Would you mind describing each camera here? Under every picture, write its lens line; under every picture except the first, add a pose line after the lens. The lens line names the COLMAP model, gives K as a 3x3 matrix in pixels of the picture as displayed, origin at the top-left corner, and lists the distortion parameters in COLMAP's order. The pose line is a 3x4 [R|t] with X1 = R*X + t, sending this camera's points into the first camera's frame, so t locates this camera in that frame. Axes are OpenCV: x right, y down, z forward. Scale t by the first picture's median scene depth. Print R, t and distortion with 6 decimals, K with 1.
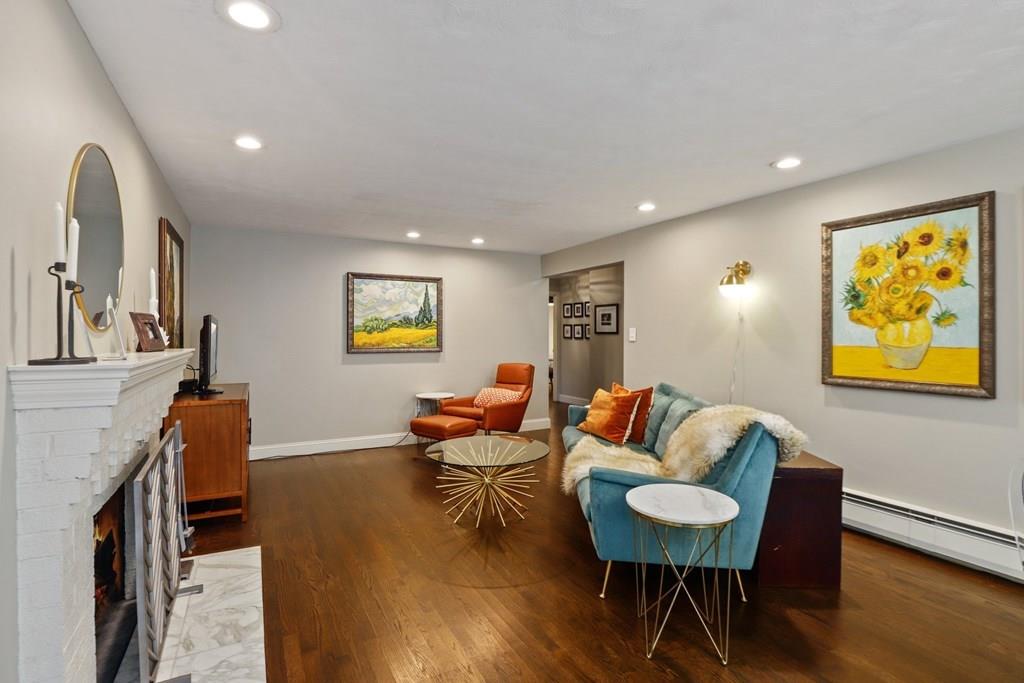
lens RADIAL K [[485.1, 0, 506.6], [0, 485.1, 337.0], [0, 0, 1]] dist [-0.037861, -0.000661]
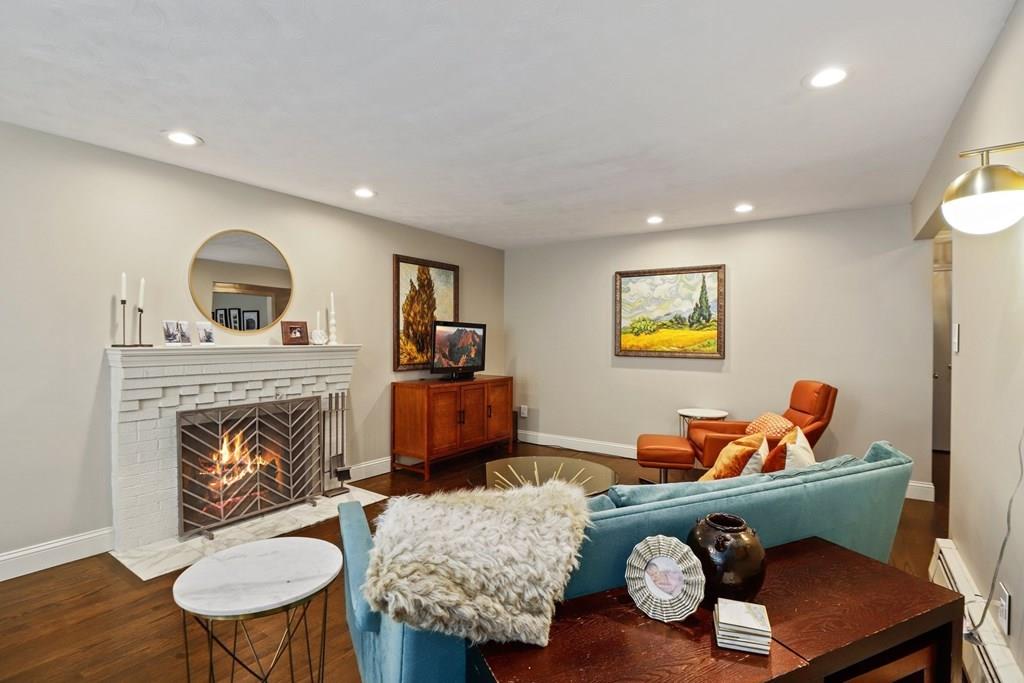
lens RADIAL K [[485.1, 0, 509.2], [0, 485.1, 334.4], [0, 0, 1]] dist [-0.037861, -0.000661]
pose [[0.454612, 0.003576, -0.890682, 0.796529], [-0.006686, 0.999977, 0.000602, -0.014848], [0.890664, 0.005682, 0.454626, 0.674388]]
